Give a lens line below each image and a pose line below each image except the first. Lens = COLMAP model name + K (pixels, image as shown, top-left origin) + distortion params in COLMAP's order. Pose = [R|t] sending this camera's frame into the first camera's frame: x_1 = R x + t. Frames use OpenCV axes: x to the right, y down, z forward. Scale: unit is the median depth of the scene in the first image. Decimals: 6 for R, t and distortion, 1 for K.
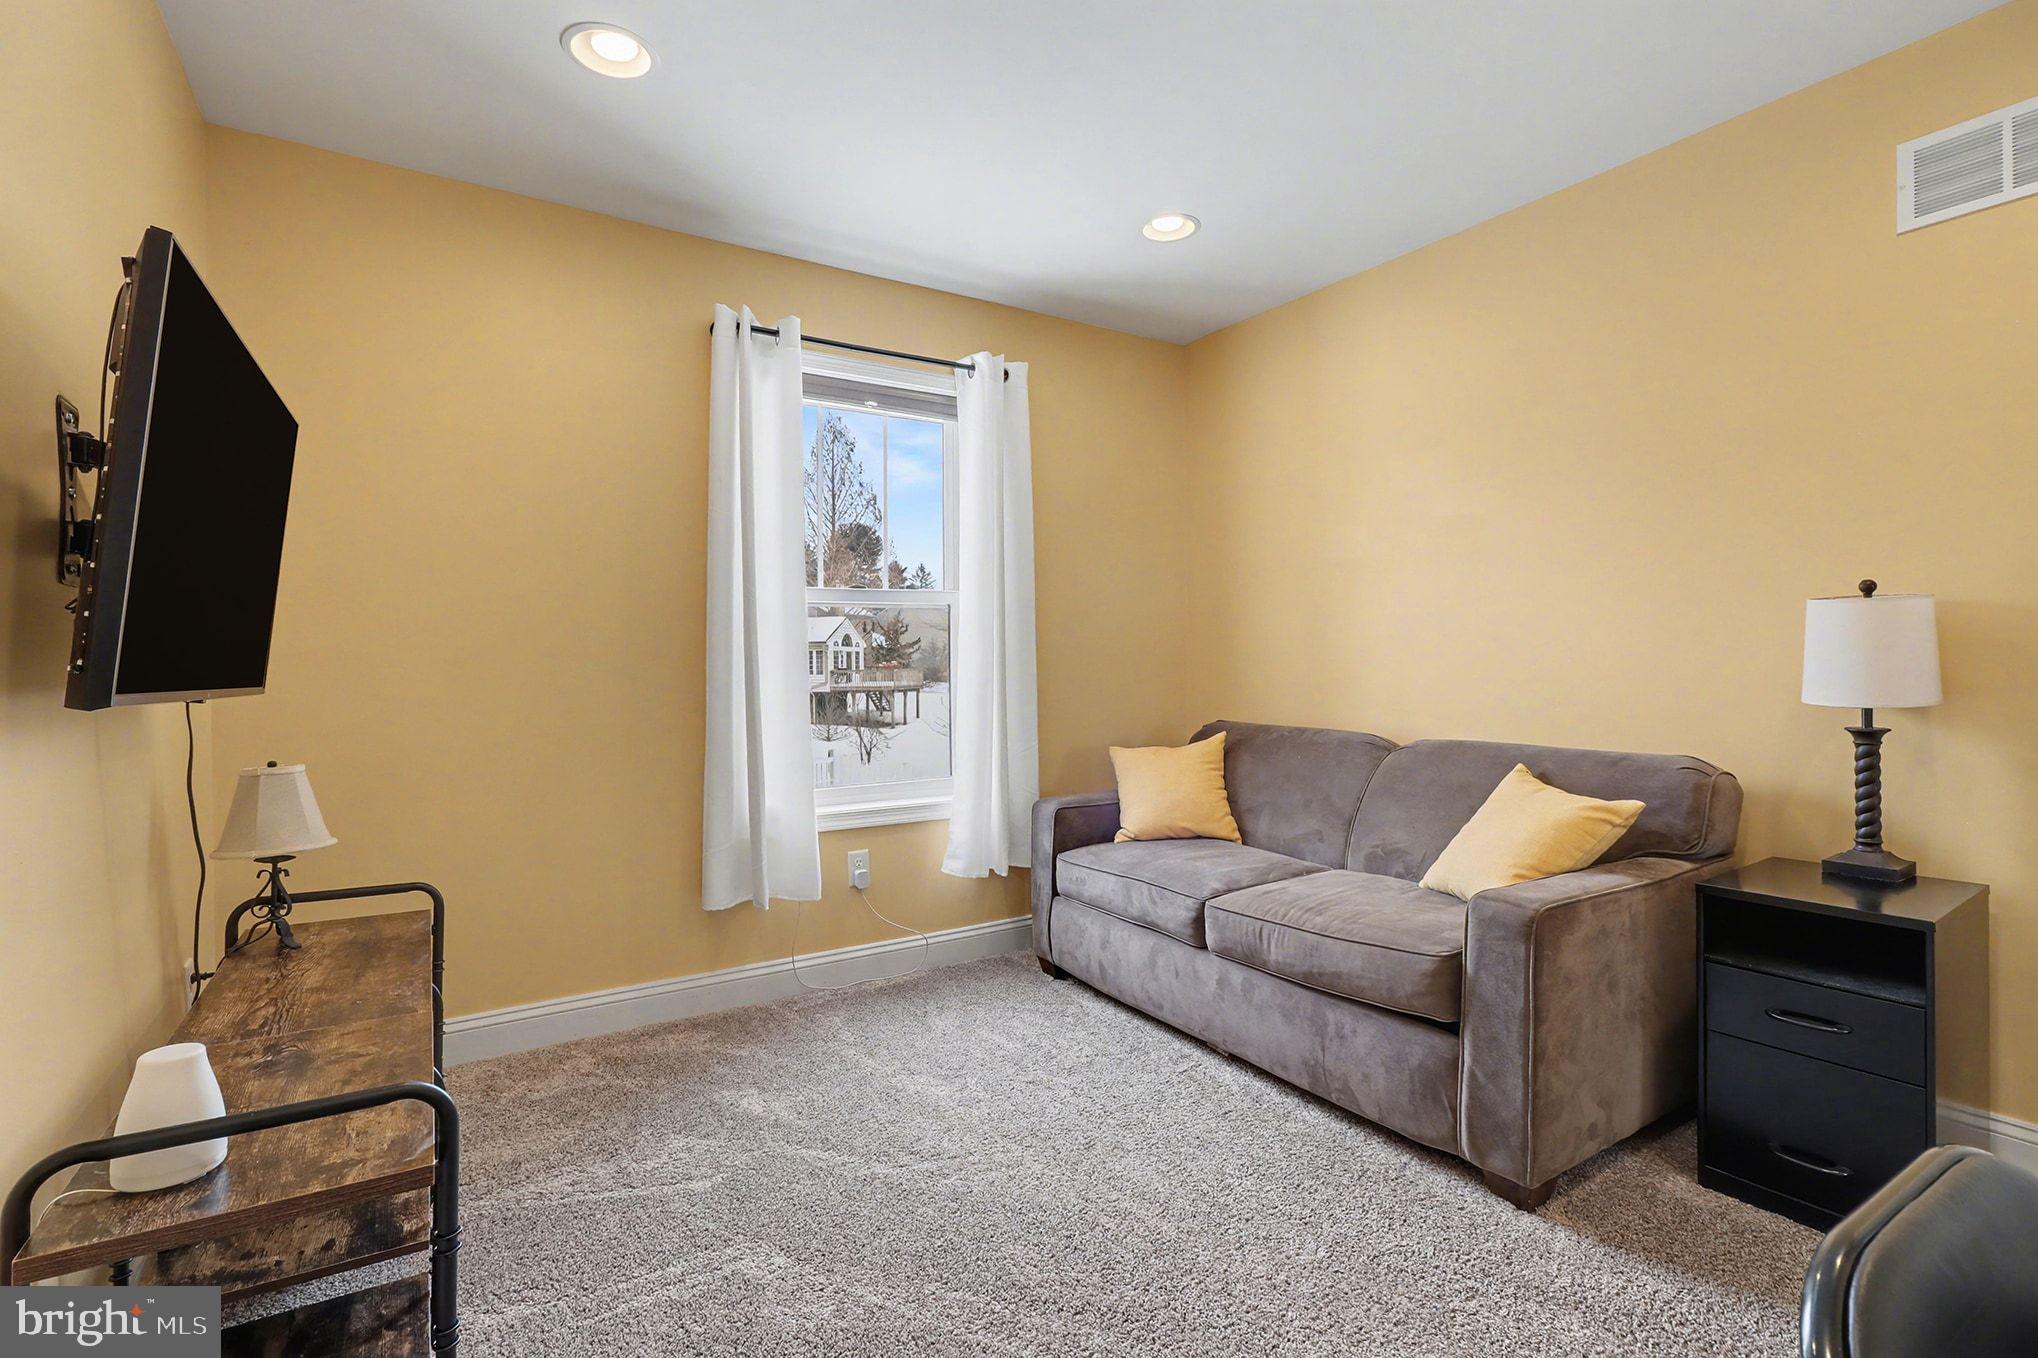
lens RADIAL K [[975.6, 0, 1036.5], [0, 975.6, 670.9], [0, 0, 1]] dist [-0.000449, 0.000025]
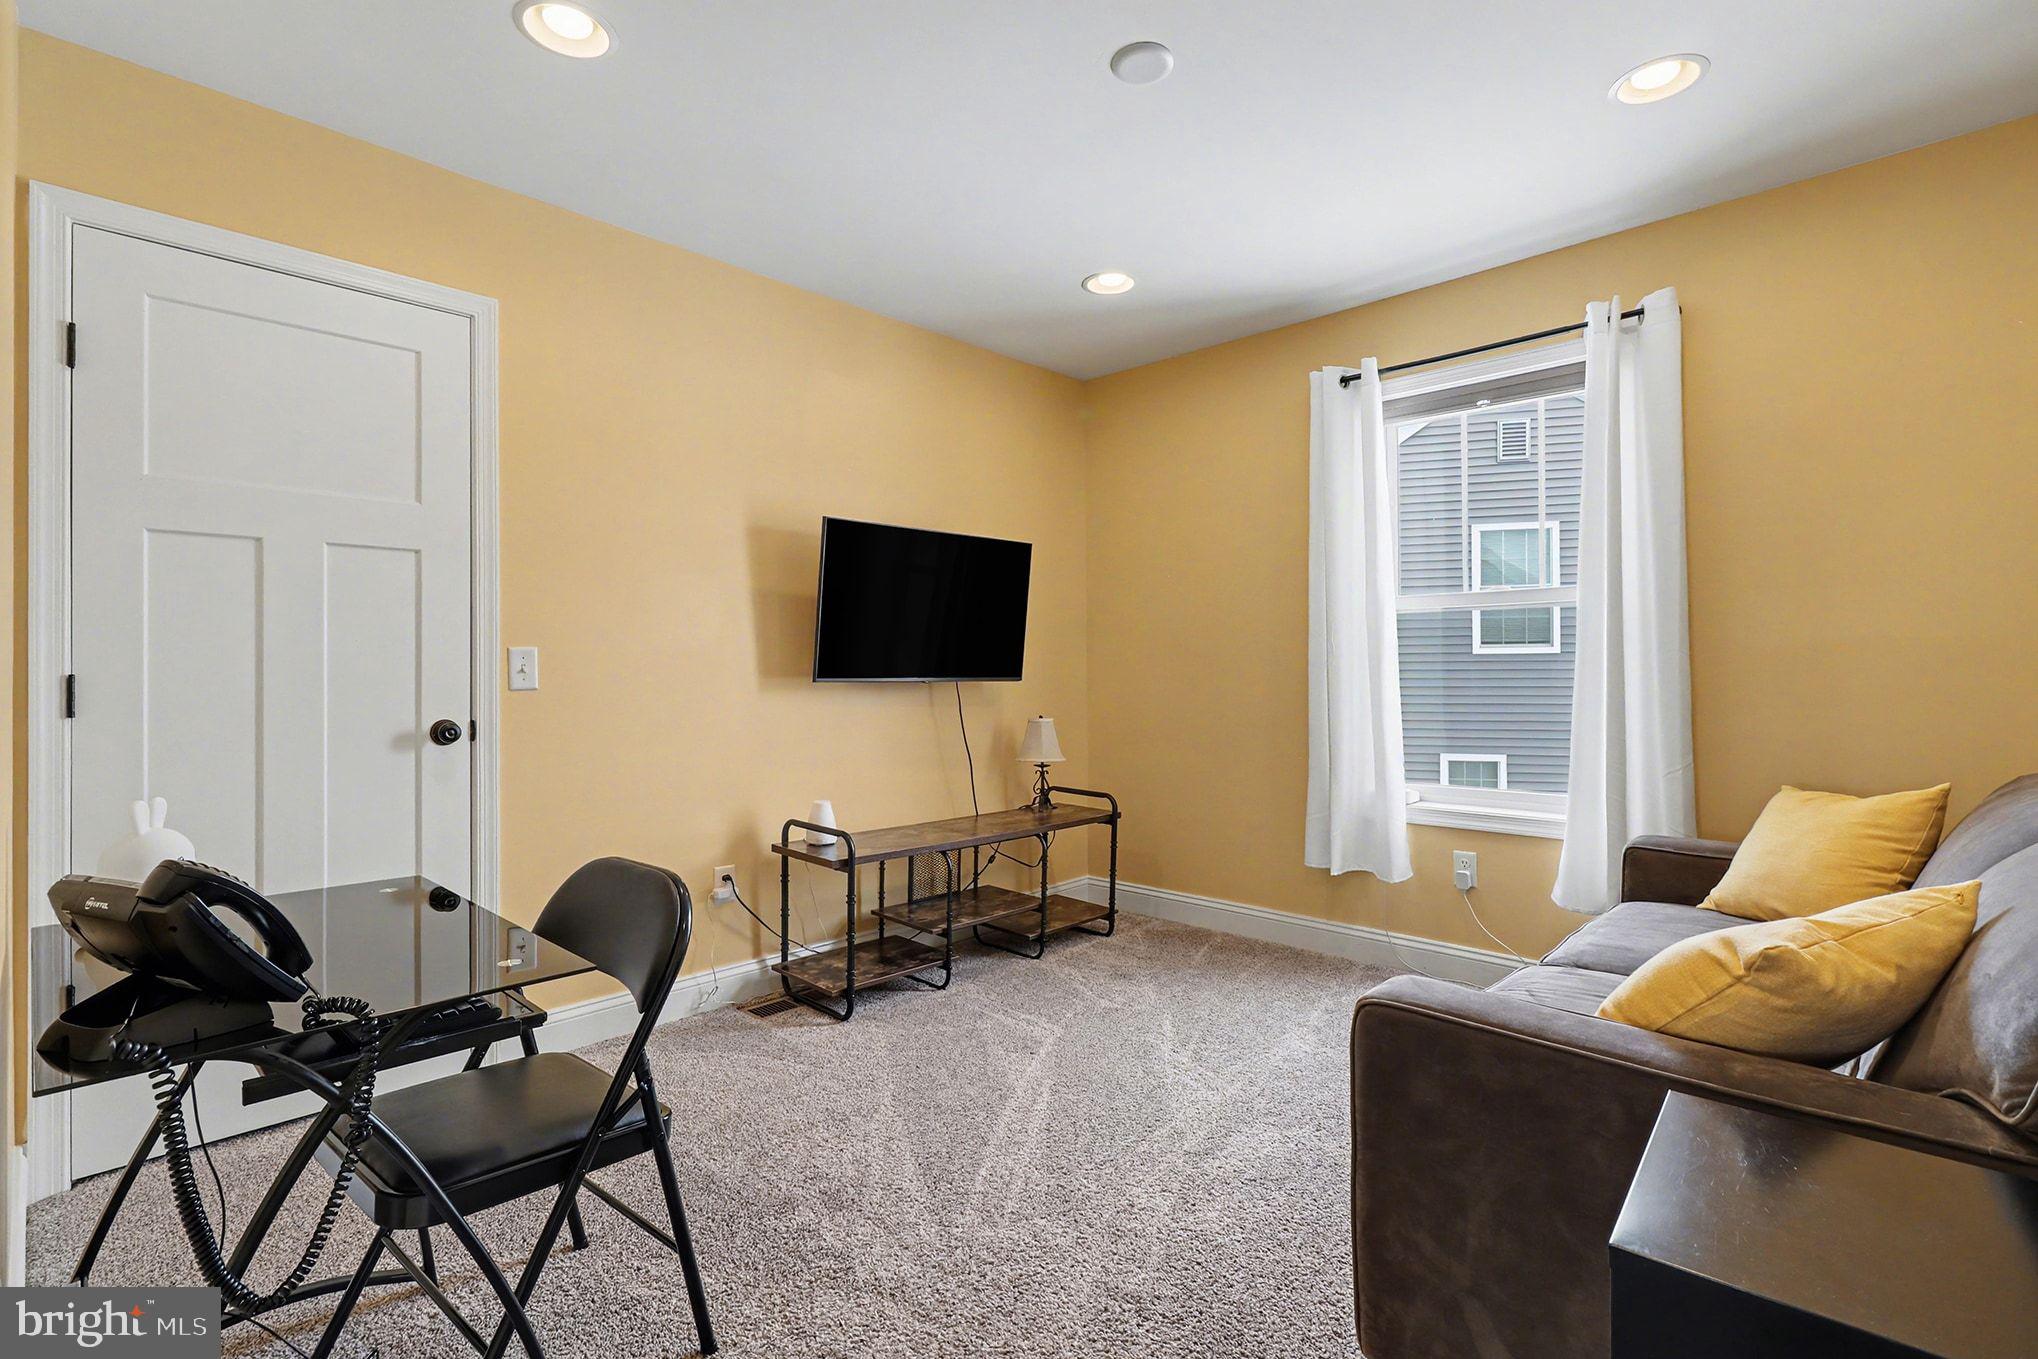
lens RADIAL K [[975.6, 0, 1036.5], [0, 975.6, 671.4], [0, 0, 1]] dist [-0.000449, 0.000025]
pose [[0.237885, 0.007479, -0.971265, 0.753267], [-0.010050, 0.999936, 0.005239, -0.002689], [0.971241, 0.008515, 0.237944, 0.361391]]
